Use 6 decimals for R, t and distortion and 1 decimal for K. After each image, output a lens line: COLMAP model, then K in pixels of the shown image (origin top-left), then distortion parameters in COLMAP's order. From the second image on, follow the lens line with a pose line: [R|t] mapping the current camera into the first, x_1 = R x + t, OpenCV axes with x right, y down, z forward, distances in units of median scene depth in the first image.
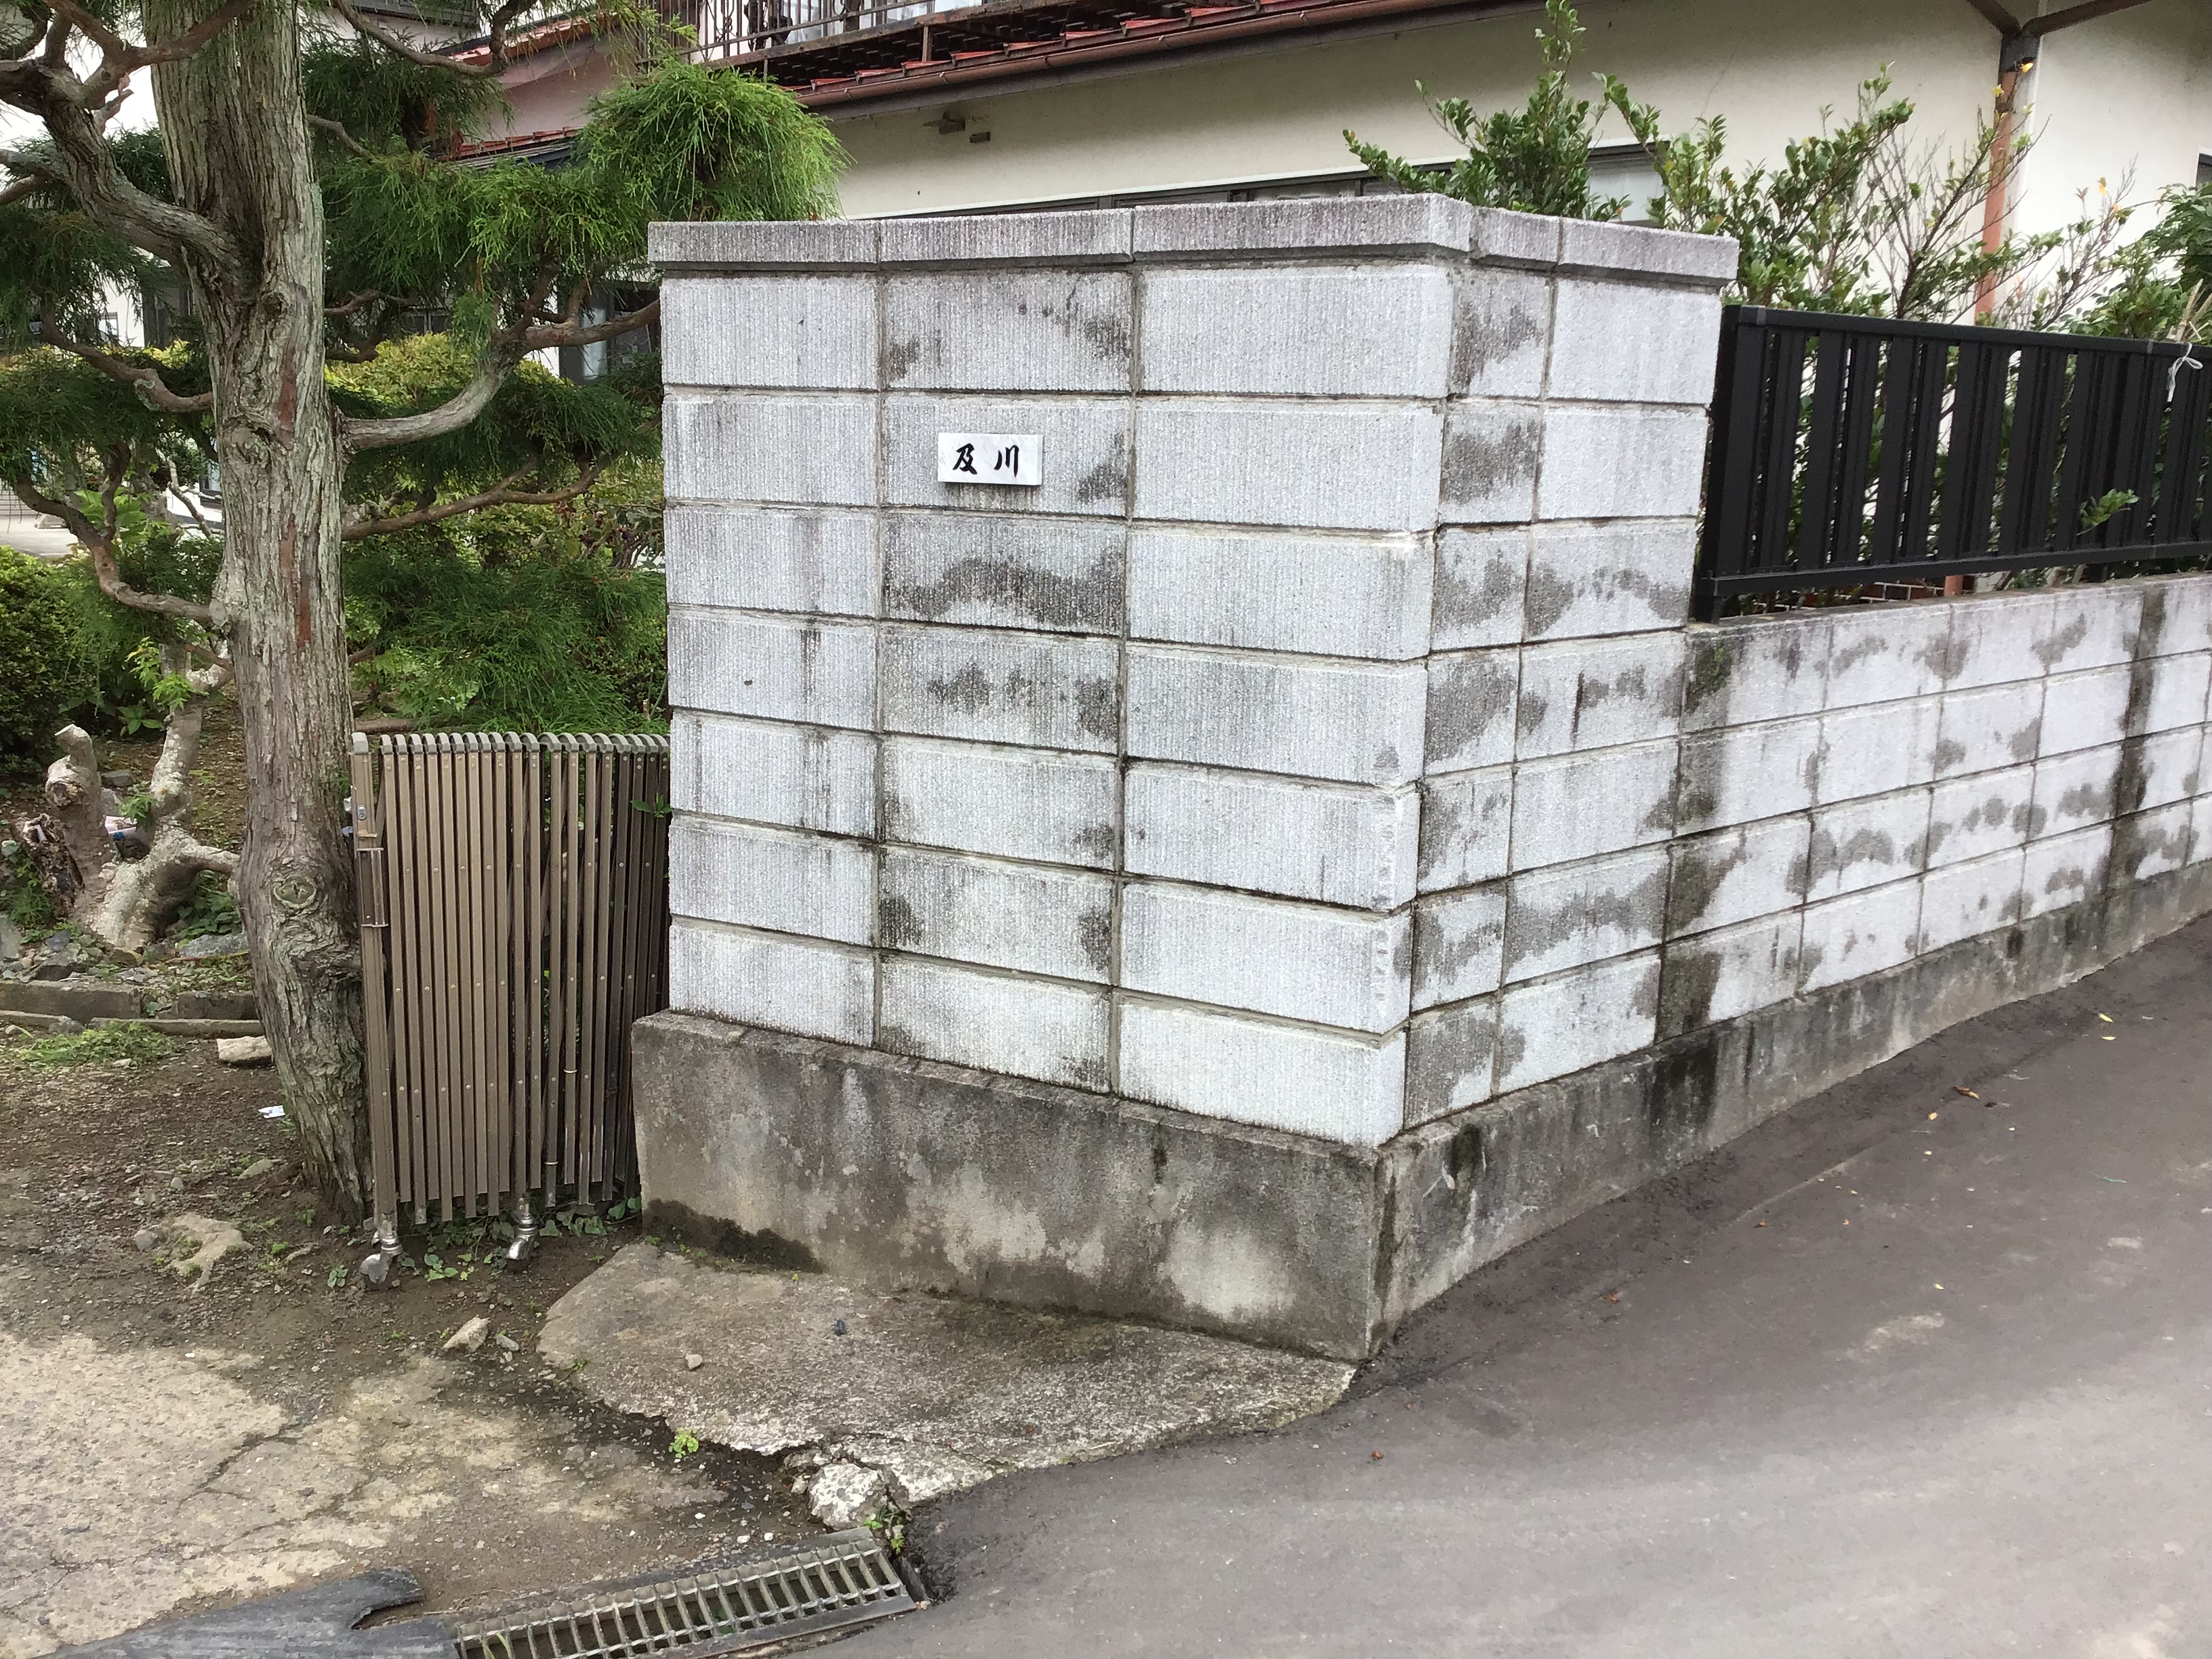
lens RADIAL K [[1988.4, 0, 1114.2], [0, 1988.4, 814.7], [0, 0, 1]] dist [0.130920, -0.257557]
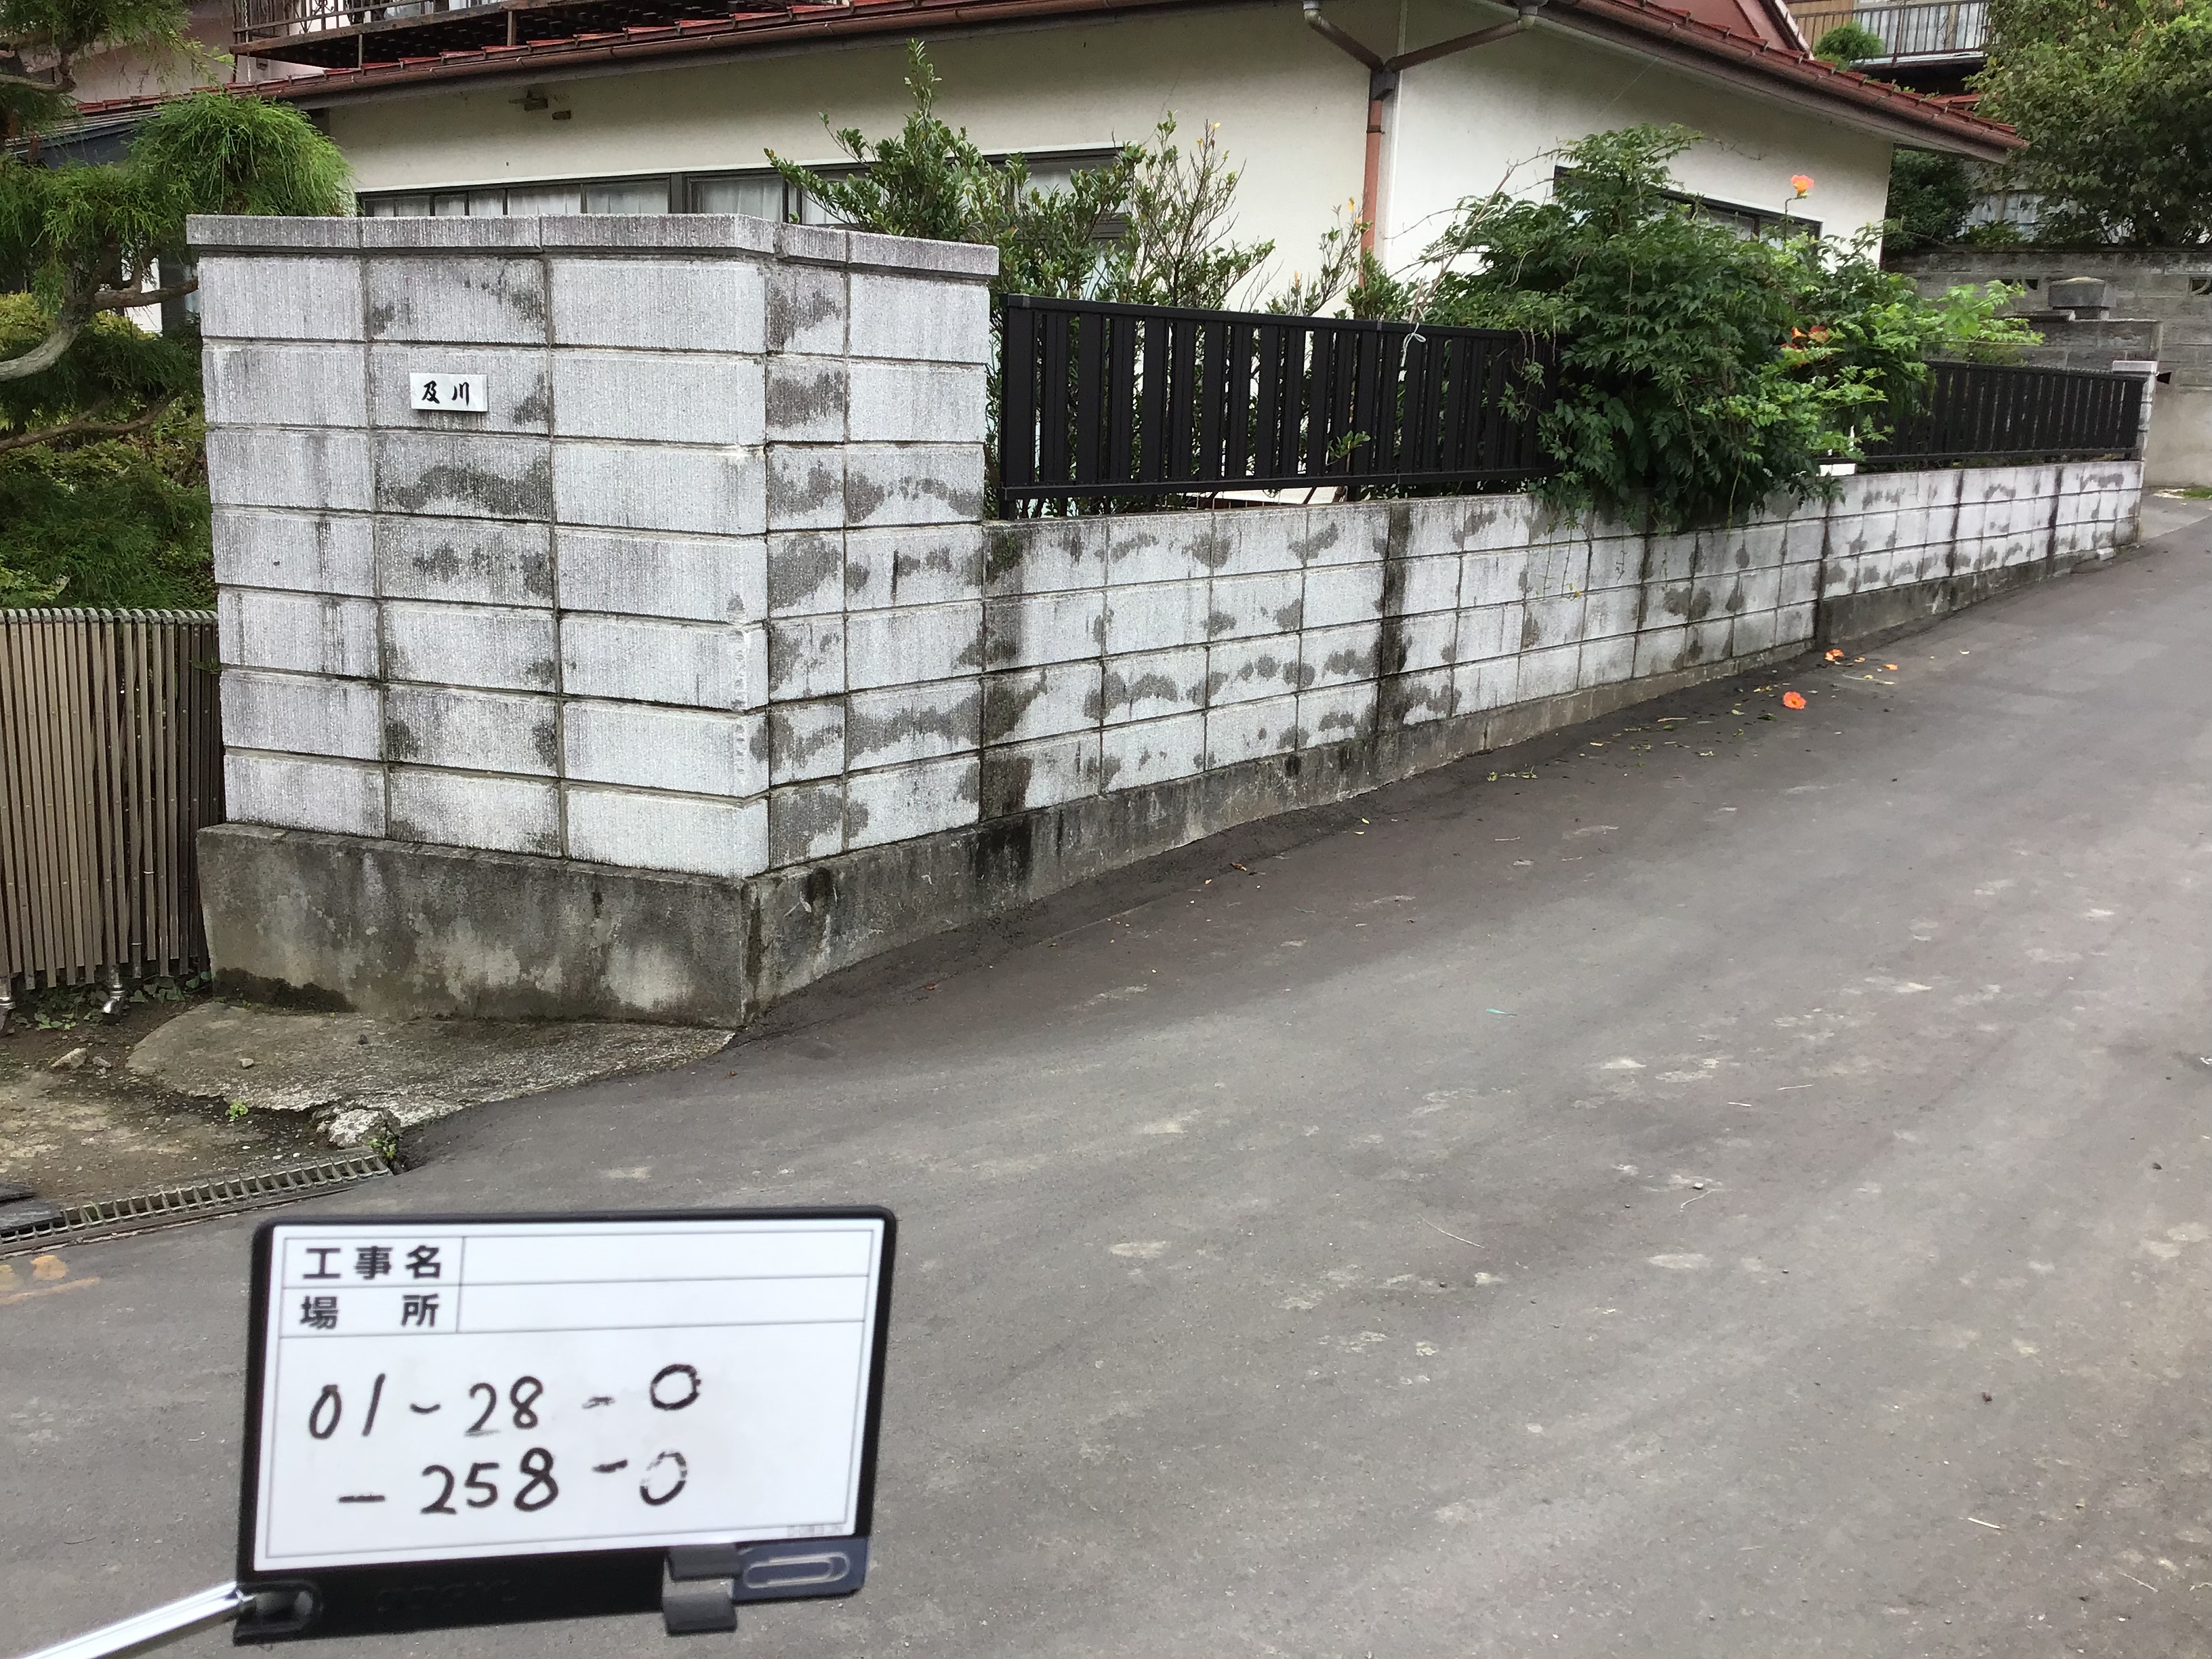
lens RADIAL K [[1988.4, 0, 1114.2], [0, 1988.4, 814.7], [0, 0, 1]] dist [0.130920, -0.257557]
pose [[0.987573, -0.027417, 0.154751, 0.161929], [0.024754, 0.999511, 0.019109, 0.093720], [-0.155199, -0.015041, 0.987769, -0.430304]]
